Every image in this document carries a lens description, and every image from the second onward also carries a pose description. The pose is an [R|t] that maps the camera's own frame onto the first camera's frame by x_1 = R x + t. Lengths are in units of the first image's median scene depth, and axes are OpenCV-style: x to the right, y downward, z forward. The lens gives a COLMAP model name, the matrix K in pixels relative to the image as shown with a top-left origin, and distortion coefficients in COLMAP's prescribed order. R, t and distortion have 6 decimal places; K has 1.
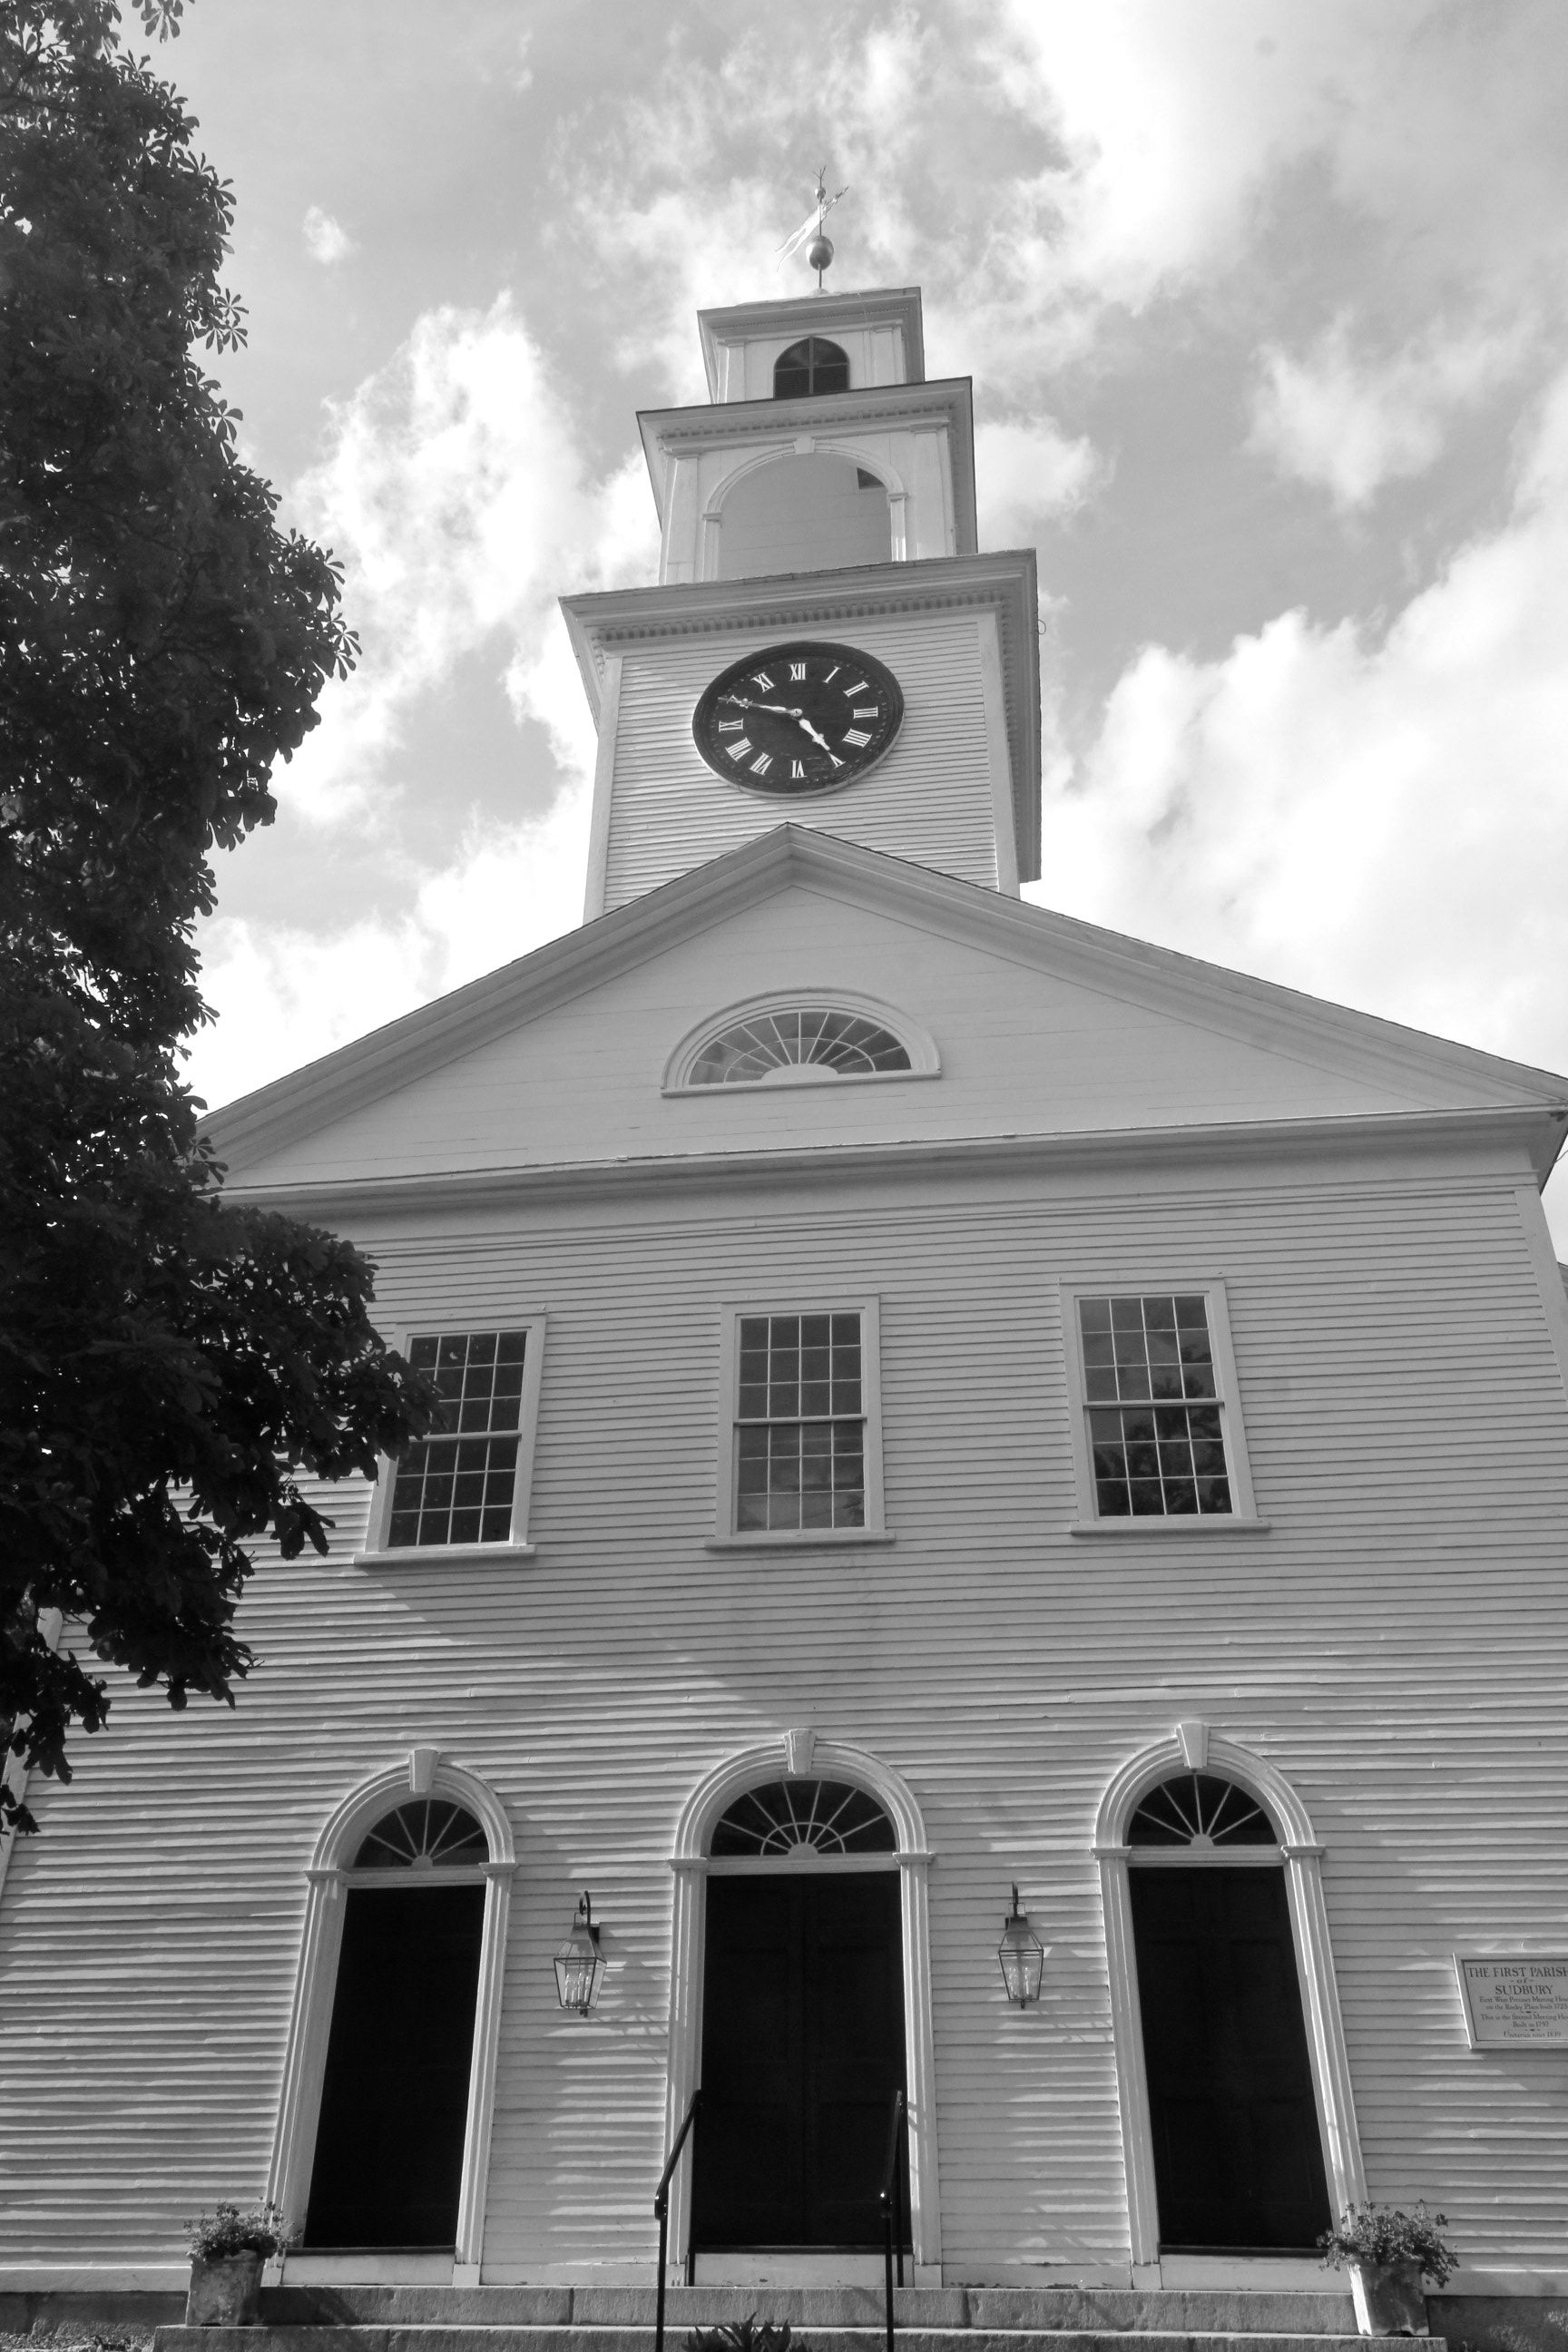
lens RADIAL K [[1832.4, 0, 788.1], [0, 1832.4, 1176.9], [0, 0, 1]] dist [0.015307, -0.008204]
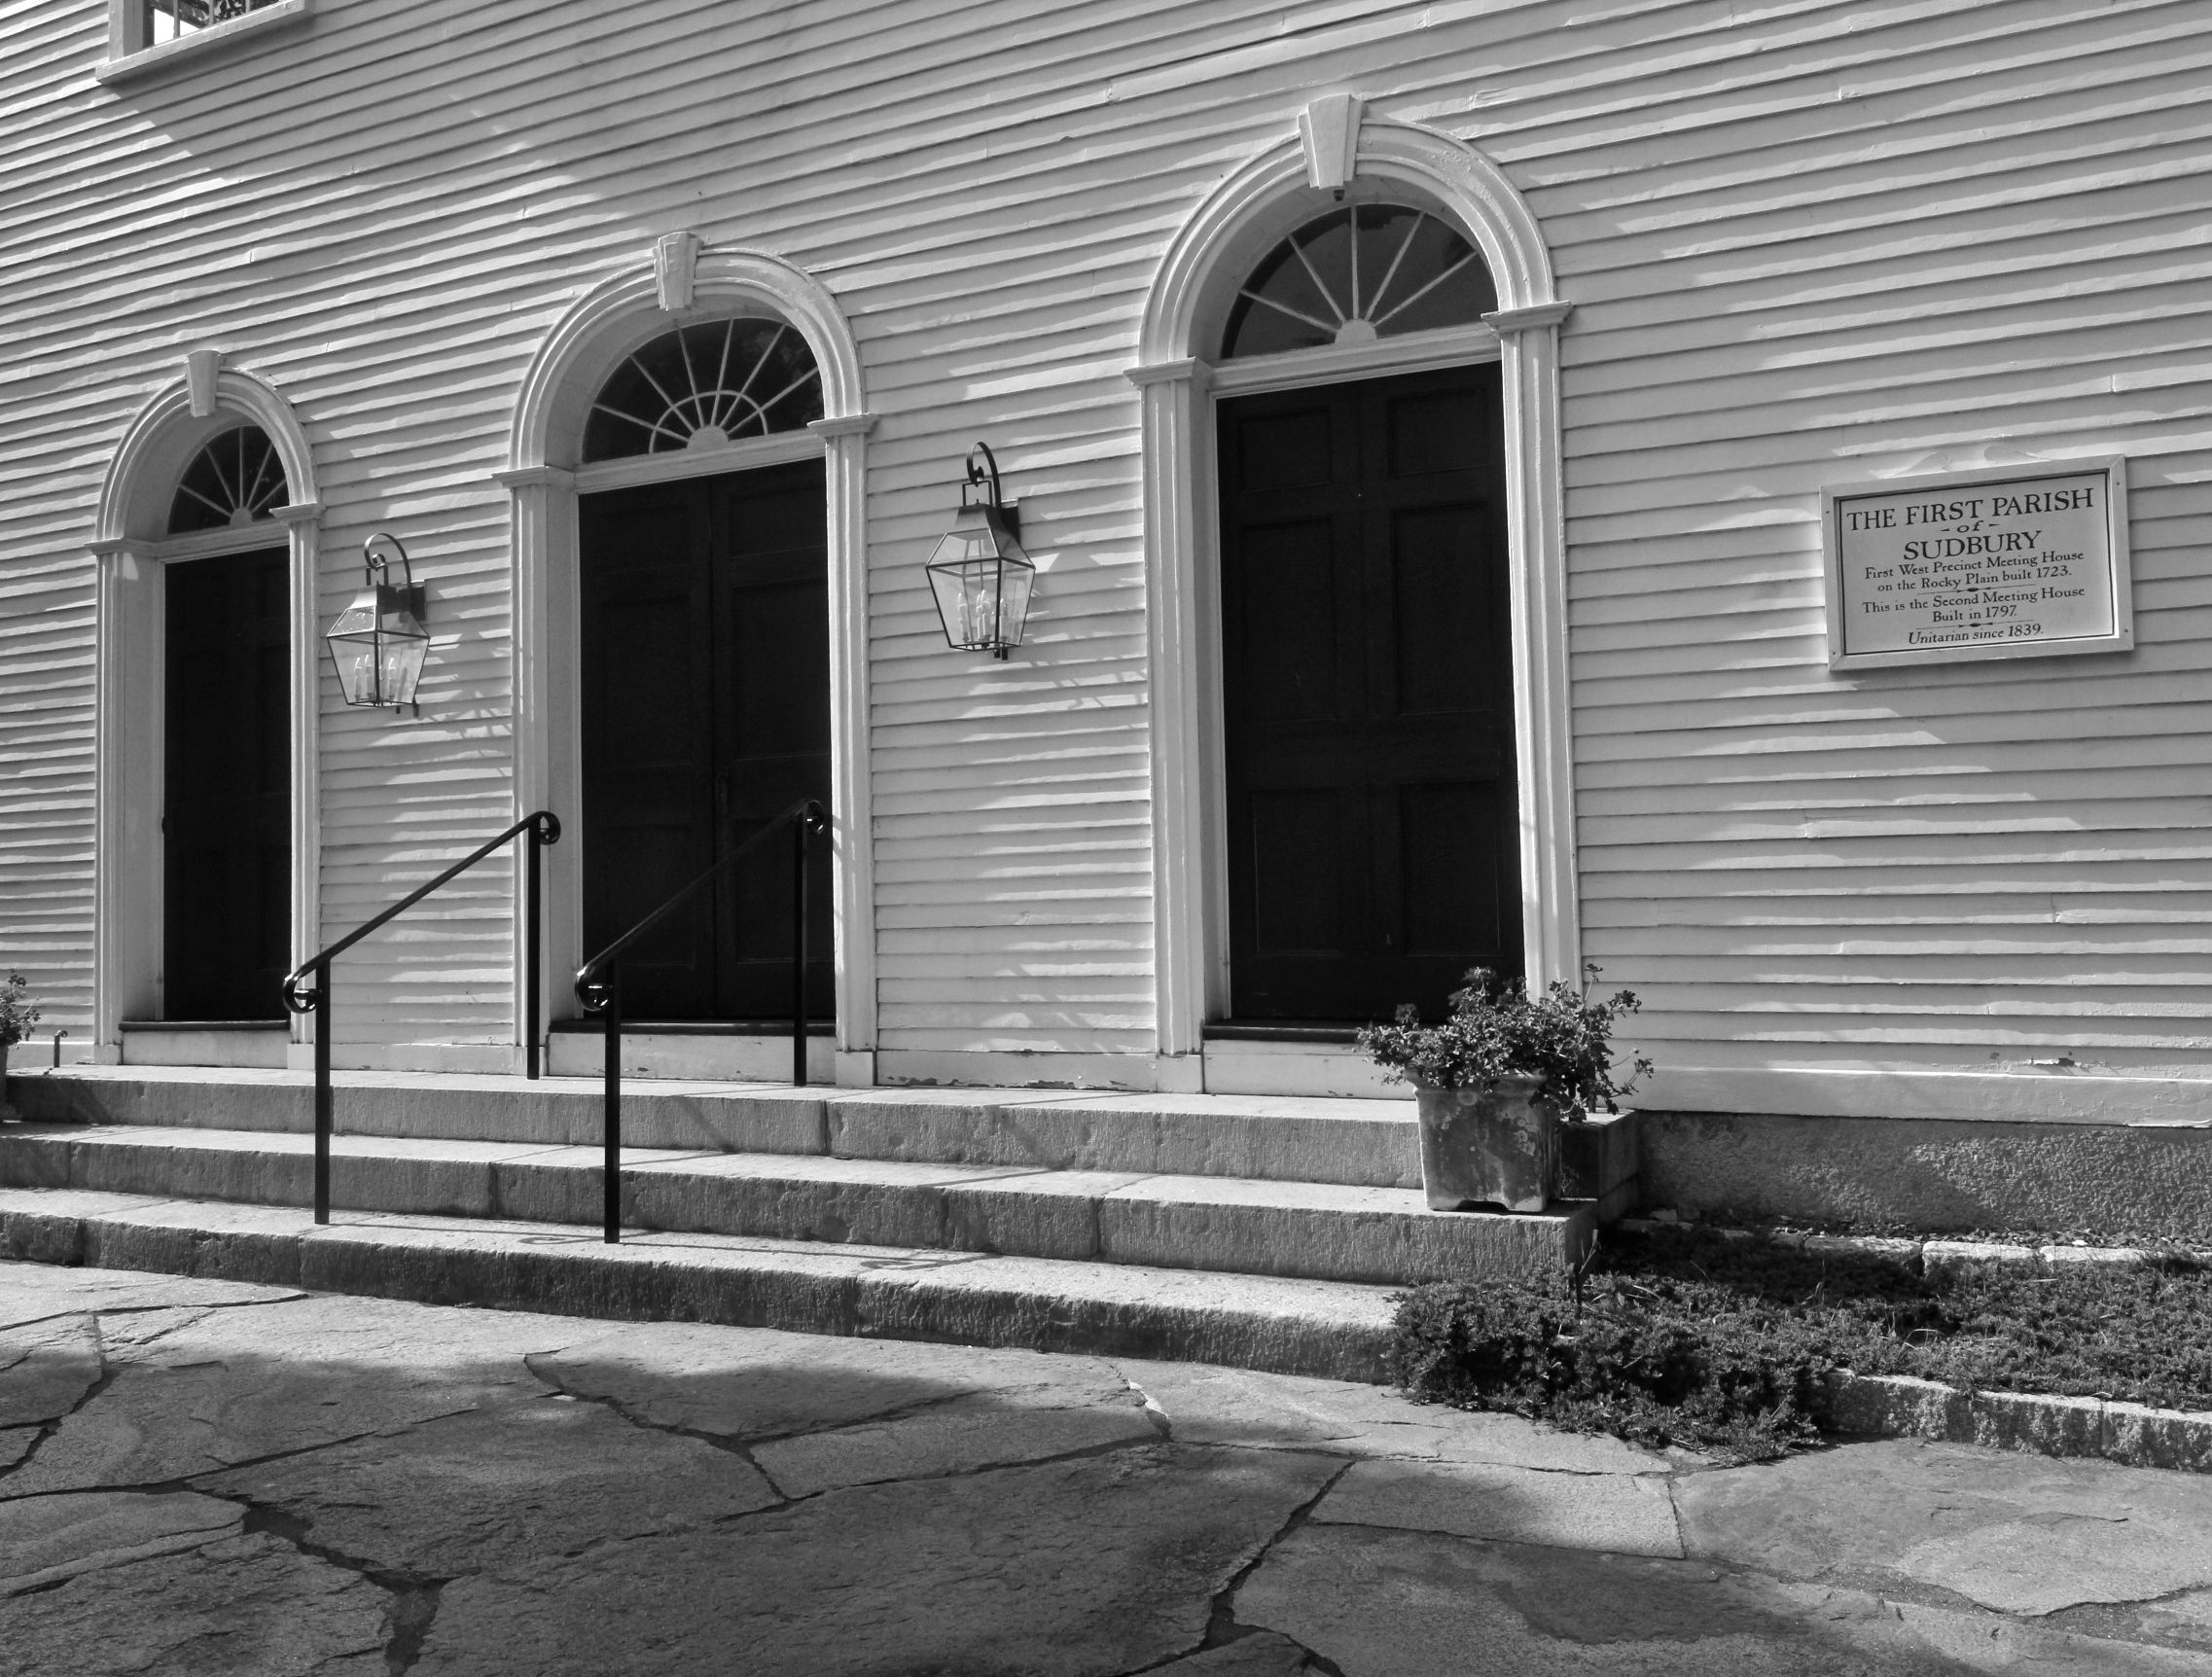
lens RADIAL K [[1896.0, 0, 1104.5], [0, 1896.0, 831.9], [0, 0, 1]] dist [0.016332, -0.004884]
pose [[0.937497, -0.035894, -0.346138, 0.347889], [0.197287, 0.874195, 0.443690, 0.244216], [0.286666, -0.484246, 0.826636, 0.498095]]
